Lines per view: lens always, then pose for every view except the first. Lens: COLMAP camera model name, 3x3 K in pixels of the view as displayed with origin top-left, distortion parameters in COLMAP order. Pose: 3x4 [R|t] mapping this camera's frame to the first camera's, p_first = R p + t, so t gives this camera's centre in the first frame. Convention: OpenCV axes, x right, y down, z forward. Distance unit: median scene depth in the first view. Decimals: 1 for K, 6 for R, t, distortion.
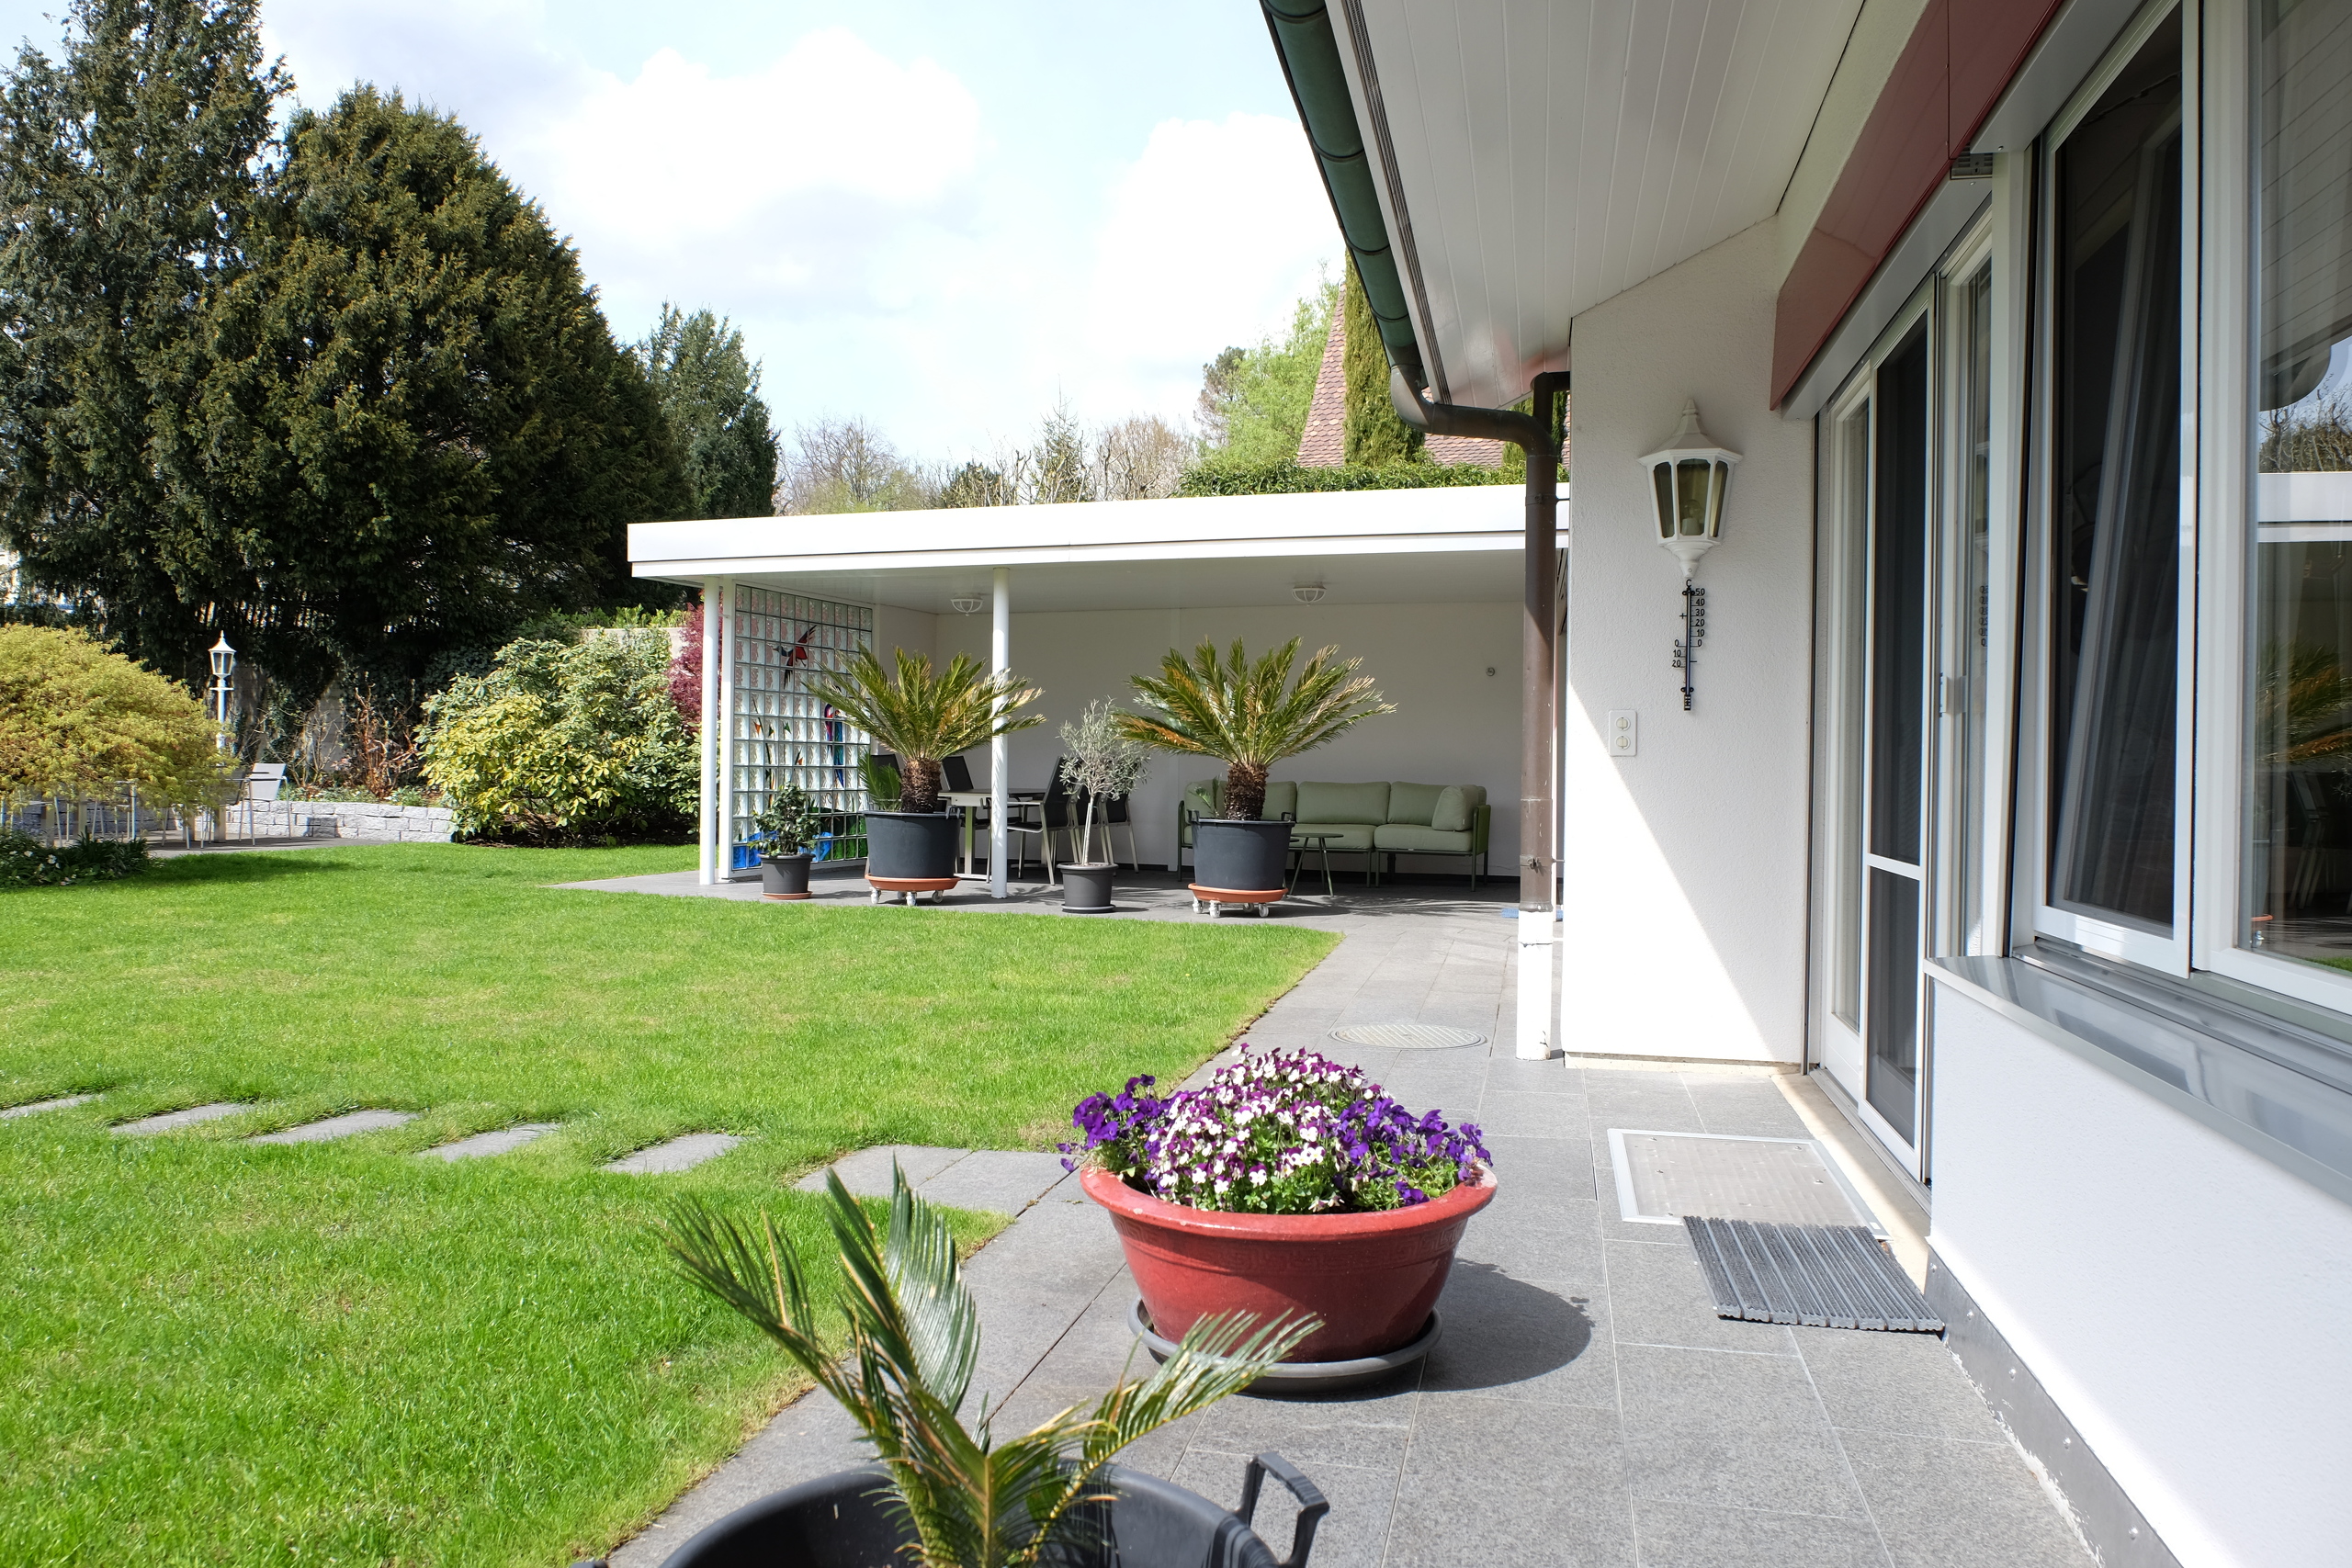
lens RADIAL K [[1593.7, 0, 1176.6], [0, 1593.7, 775.6], [0, 0, 1]] dist [-0.027781, 0.004234]
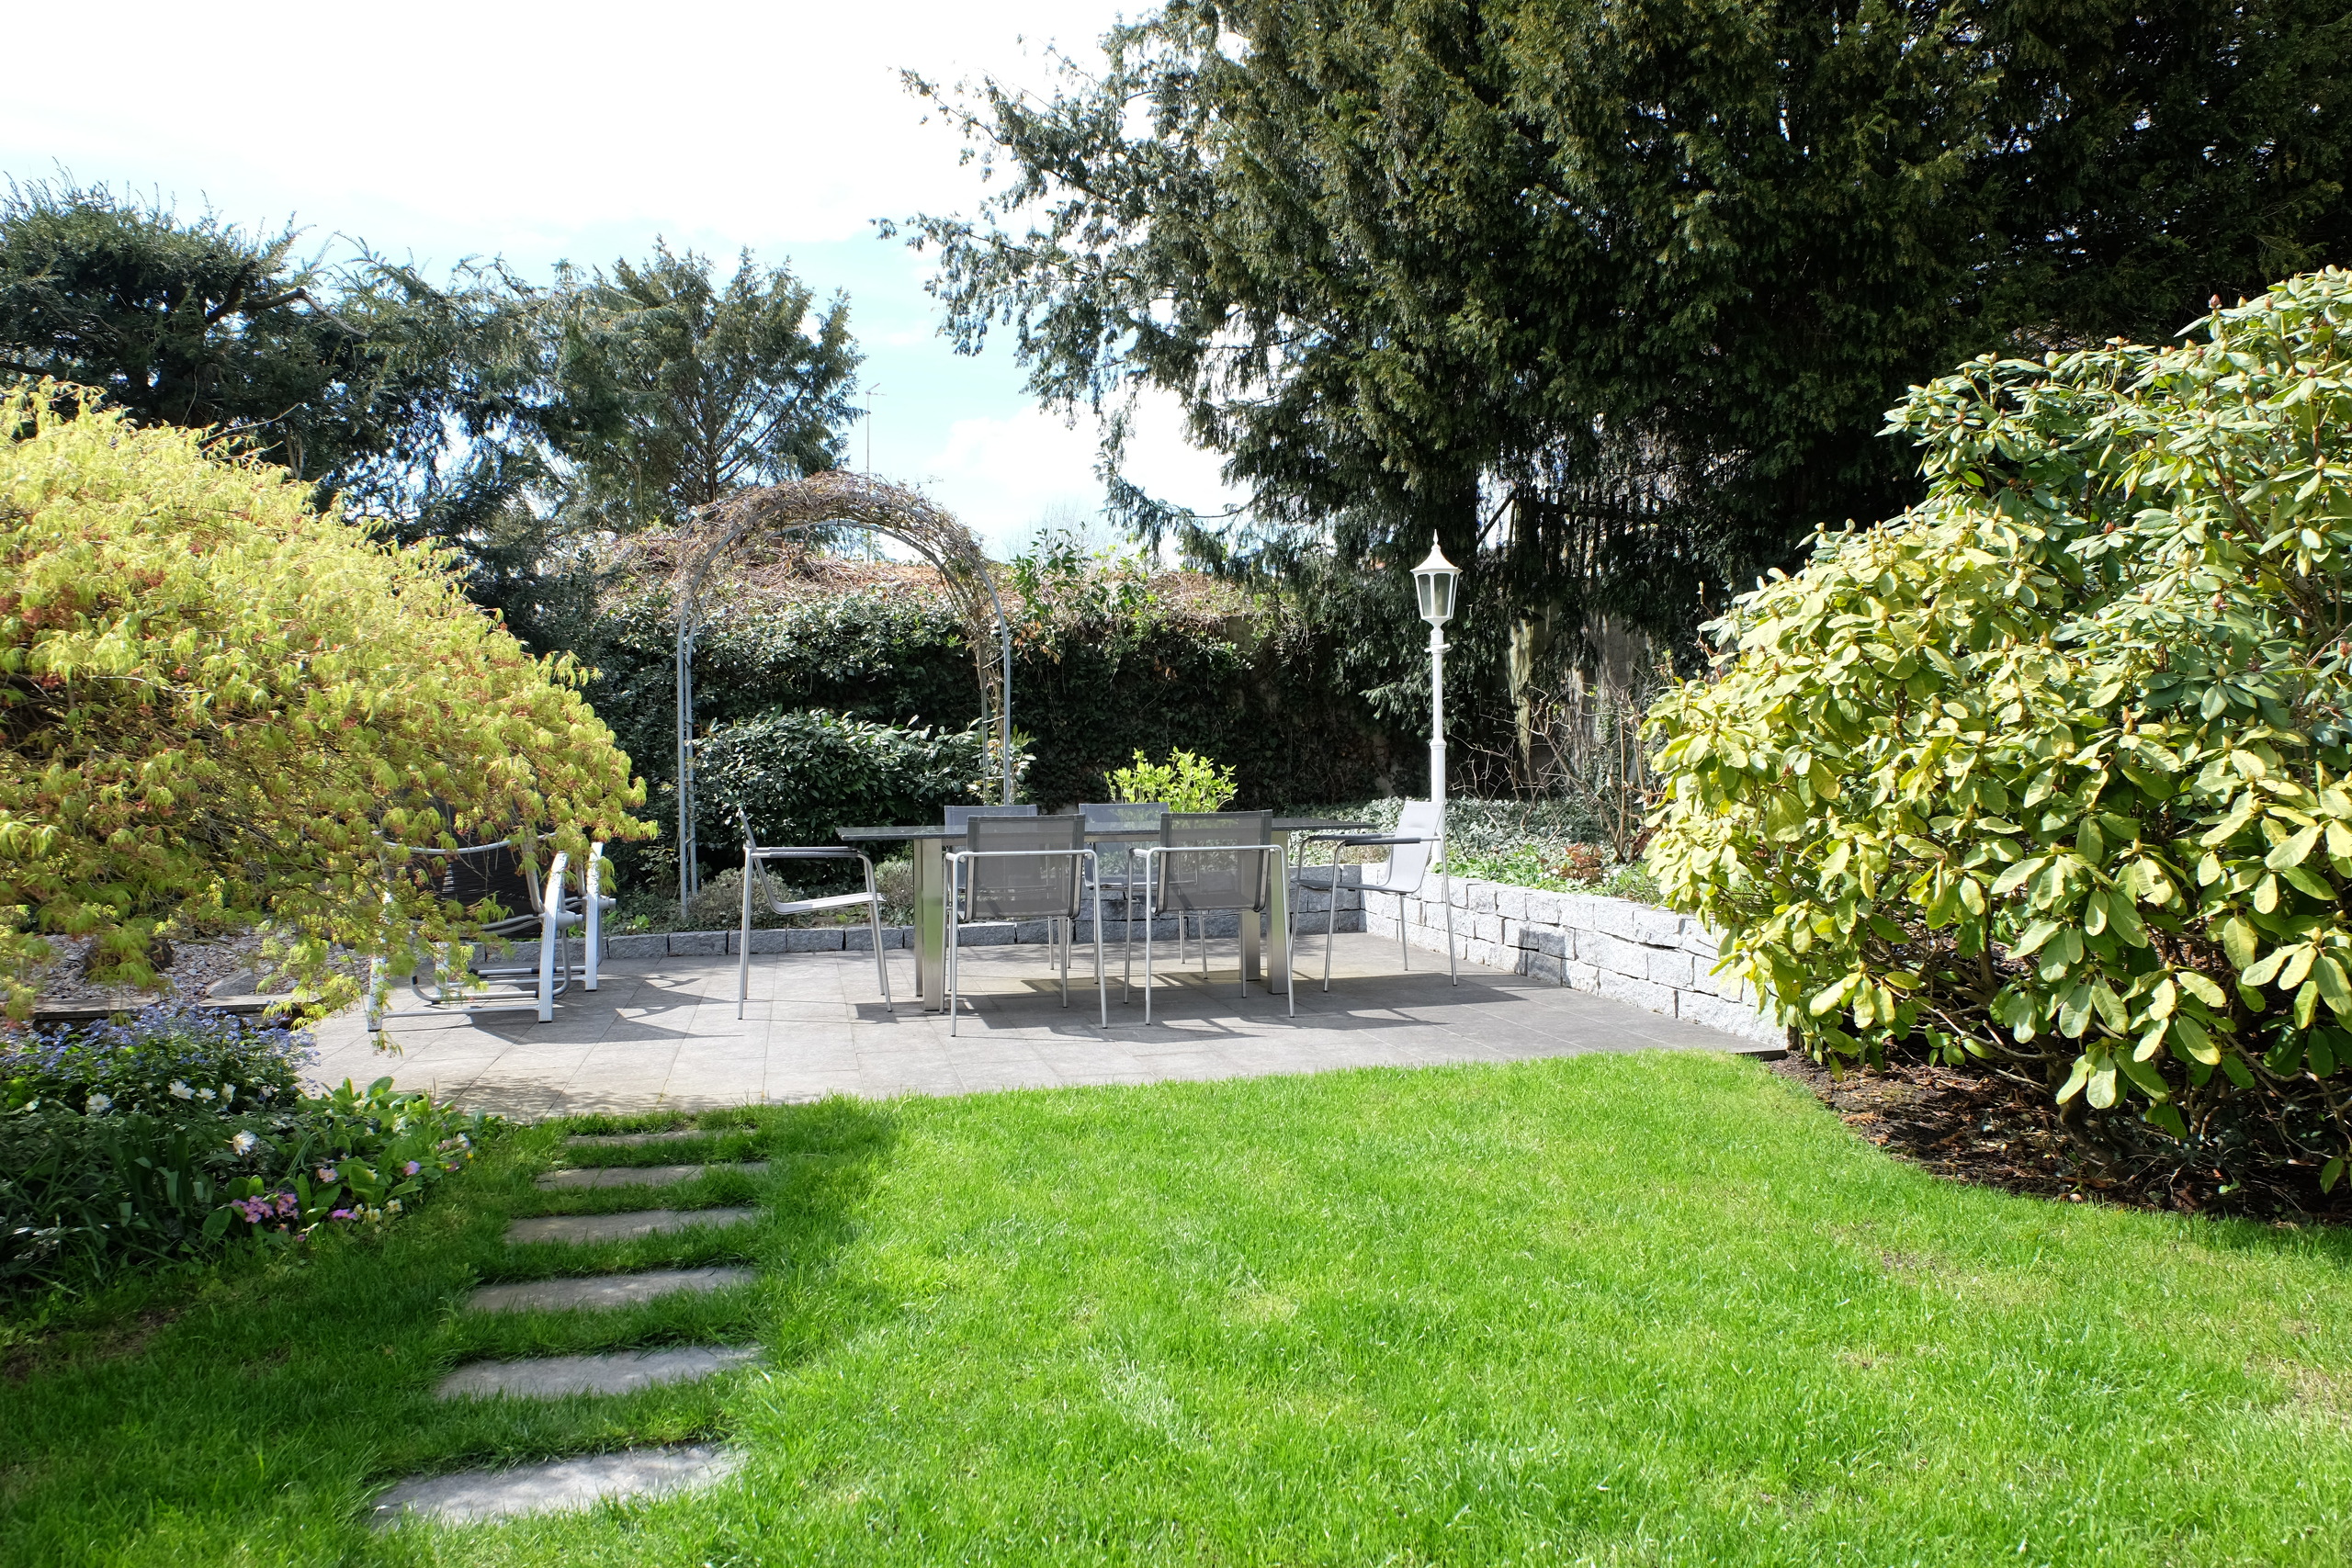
lens RADIAL K [[1593.7, 0, 1177.1], [0, 1593.7, 768.7], [0, 0, 1]] dist [-0.027781, 0.004234]
pose [[0.549421, -0.023285, -0.835221, -0.275381], [0.007435, 0.999708, -0.022979, -0.007533], [0.835513, 0.006415, 0.549434, 0.772266]]
